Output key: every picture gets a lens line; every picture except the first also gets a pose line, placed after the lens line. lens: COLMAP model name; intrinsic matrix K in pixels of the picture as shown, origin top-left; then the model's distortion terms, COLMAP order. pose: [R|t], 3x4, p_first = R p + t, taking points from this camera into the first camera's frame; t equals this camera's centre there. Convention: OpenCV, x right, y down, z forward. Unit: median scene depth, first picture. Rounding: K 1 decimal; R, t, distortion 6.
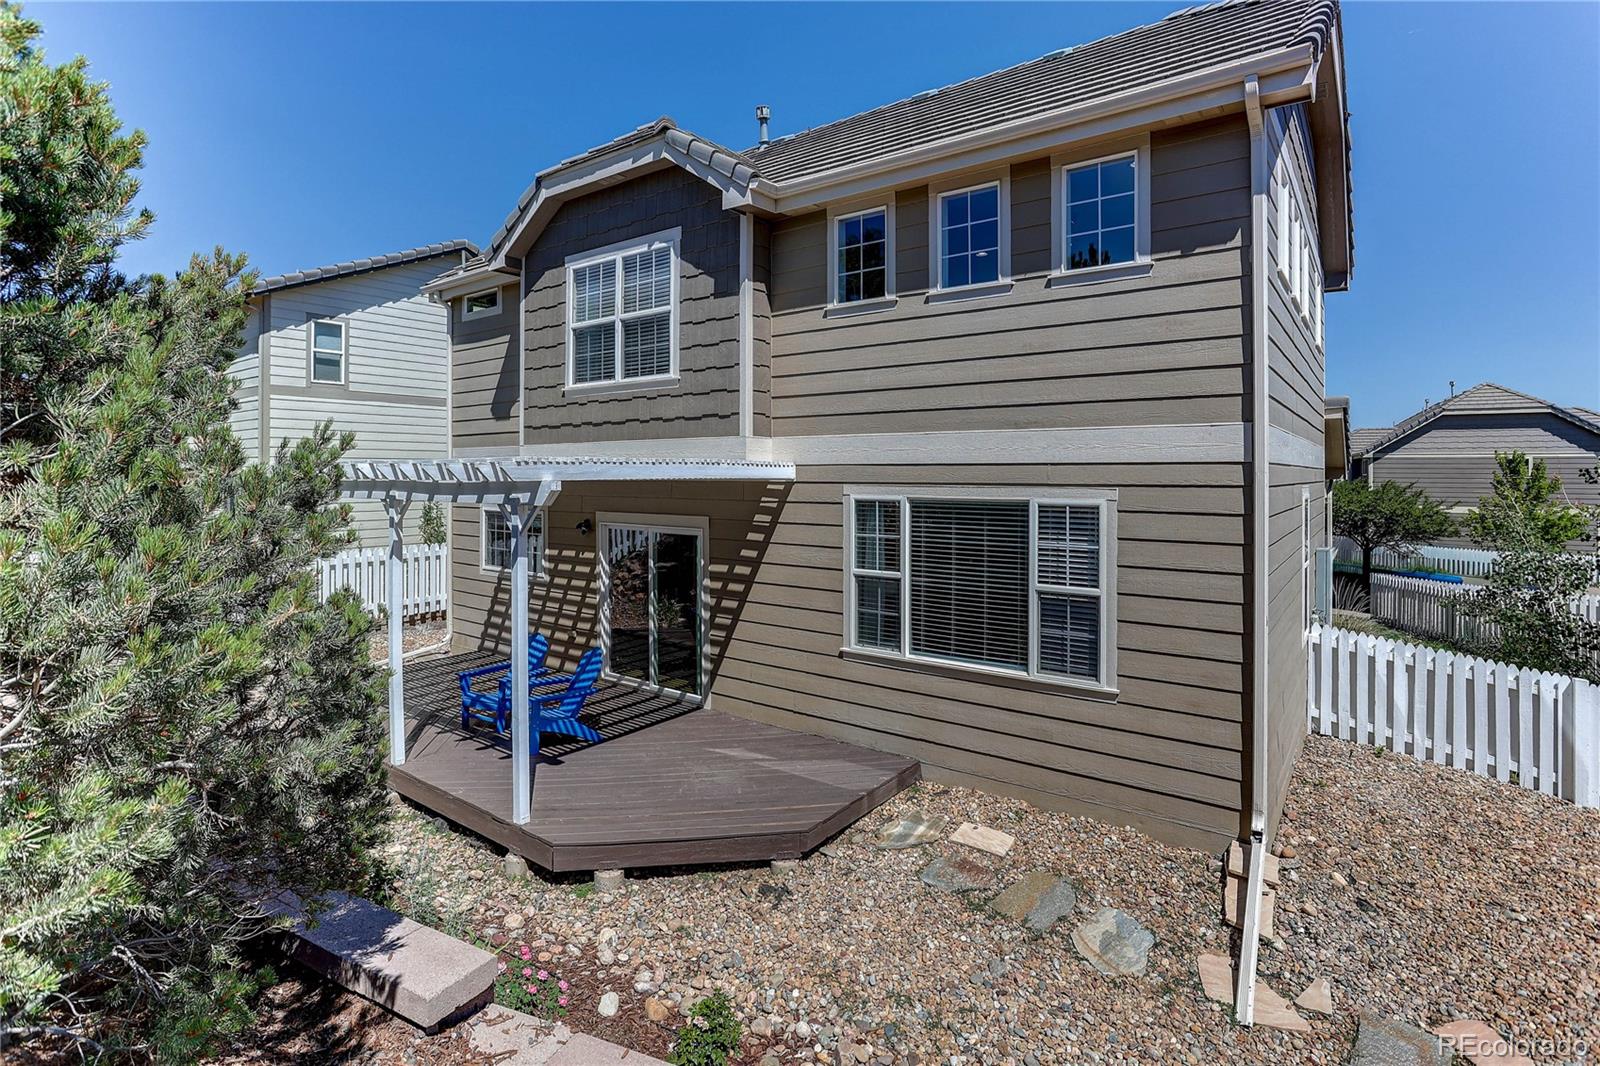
lens RADIAL K [[795.3, 0, 793.9], [0, 795.3, 476.7], [0, 0, 1]] dist [-0.039944, 0.000074]
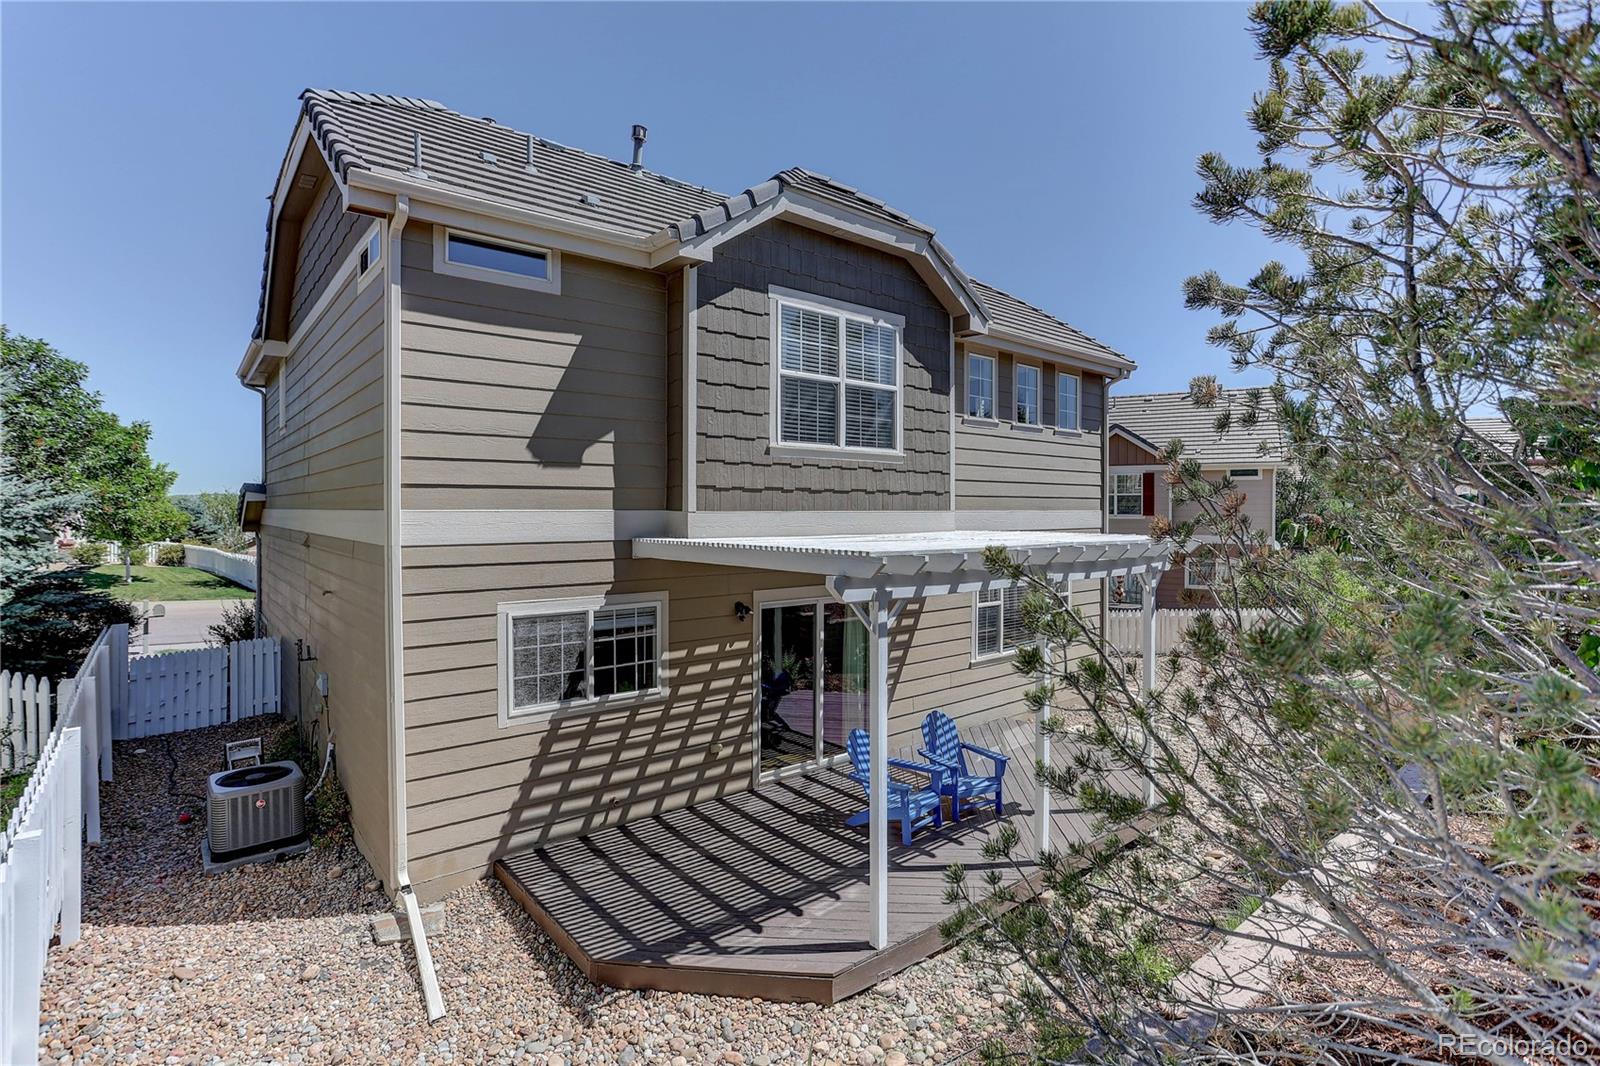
lens RADIAL K [[772.3, 0, 840.4], [0, 772.3, 525.5], [0, 0, 1]] dist [-0.049341, 0.019180]
pose [[0.201484, -0.023996, 0.979198, -1.120737], [-0.002449, 0.999684, 0.025002, -0.050333], [-0.979489, -0.007436, 0.201362, 0.808340]]
